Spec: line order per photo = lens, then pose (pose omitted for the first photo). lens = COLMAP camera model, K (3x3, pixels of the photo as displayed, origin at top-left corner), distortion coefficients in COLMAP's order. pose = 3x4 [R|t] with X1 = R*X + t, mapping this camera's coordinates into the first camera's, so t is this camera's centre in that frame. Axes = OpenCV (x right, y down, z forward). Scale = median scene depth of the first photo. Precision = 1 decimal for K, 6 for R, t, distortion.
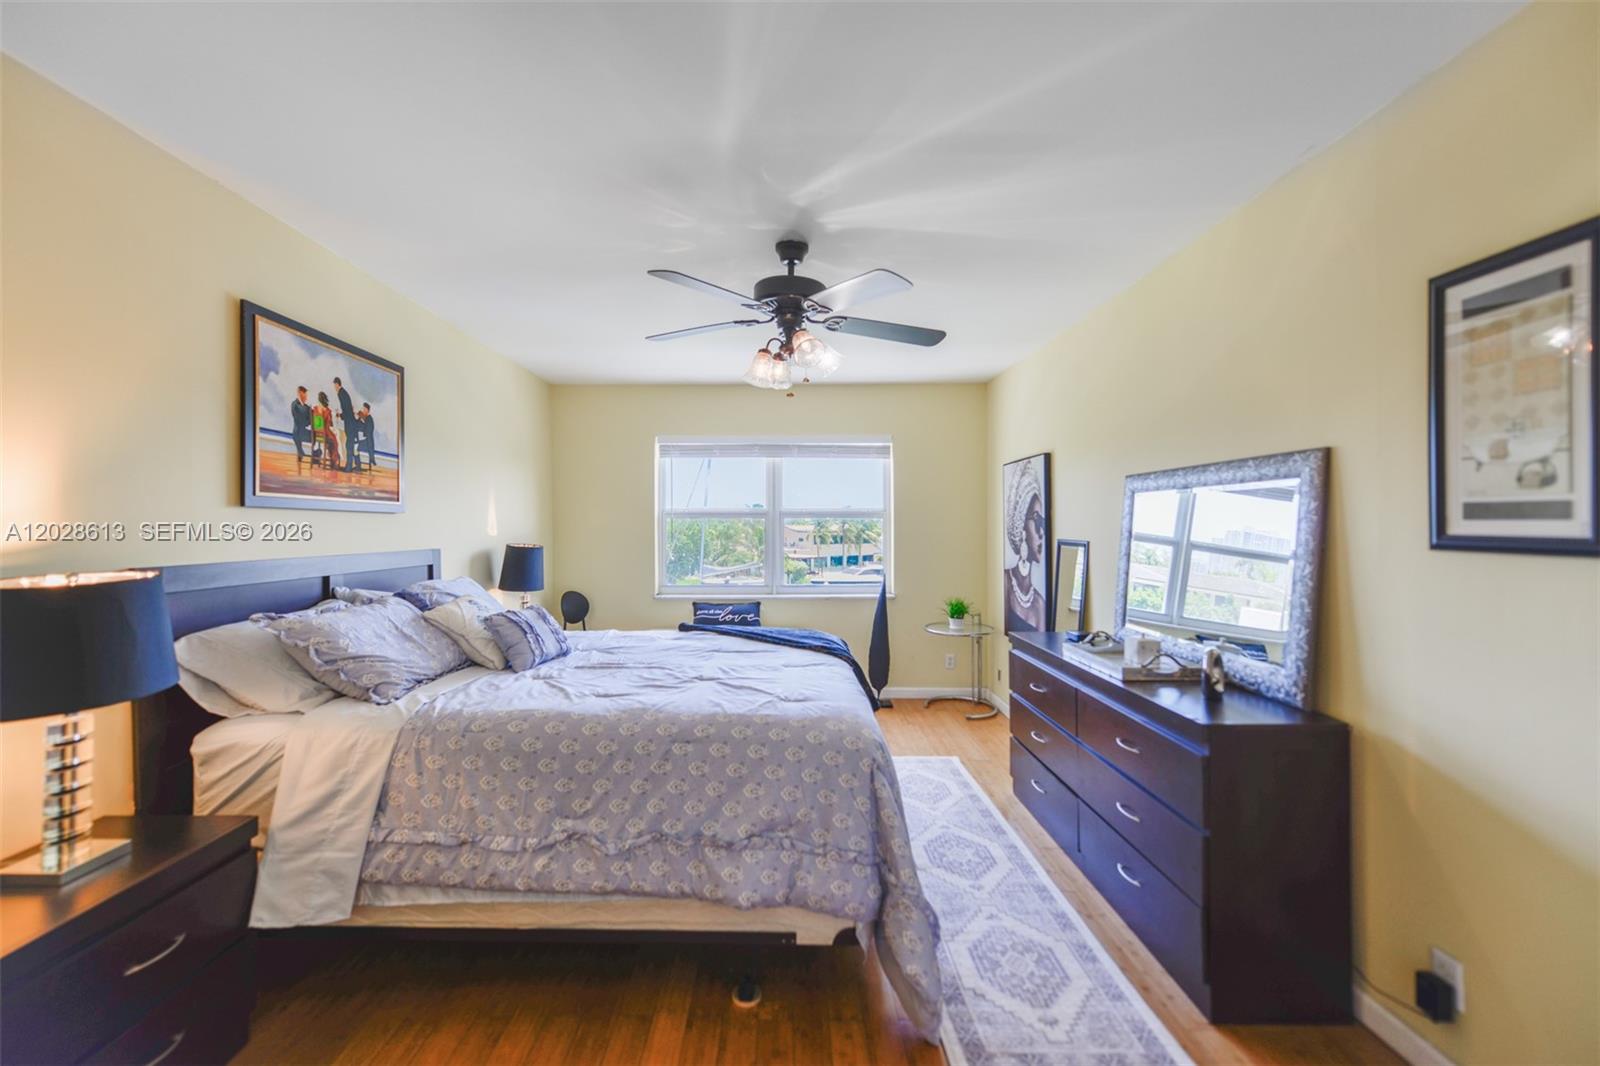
lens RADIAL K [[635.3, 0, 790.8], [0, 635.3, 524.1], [0, 0, 1]] dist [0.006844, -0.000042]
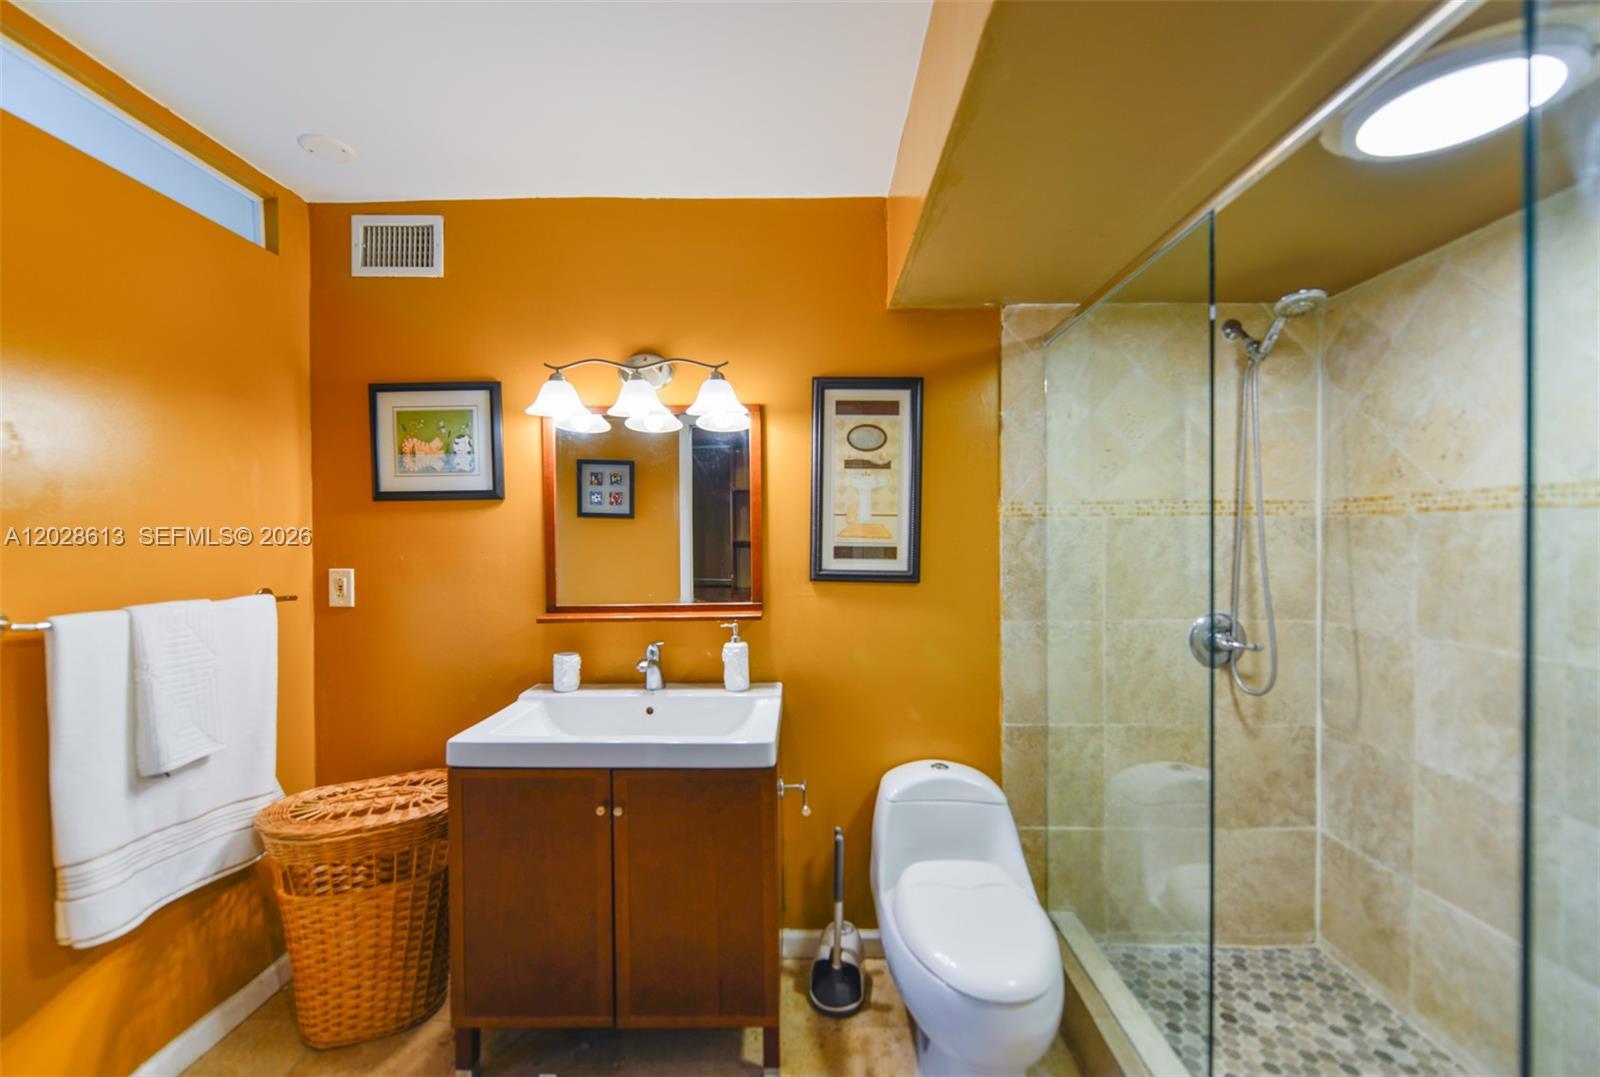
lens RADIAL K [[645.0, 0, 789.2], [0, 645.0, 543.8], [0, 0, 1]] dist [0.007626, -0.004619]
pose [[0.028971, -0.004161, 0.999572, -0.248327], [-0.002341, 0.999988, 0.004230, -0.031401], [-0.999578, -0.002462, 0.028961, 0.740617]]
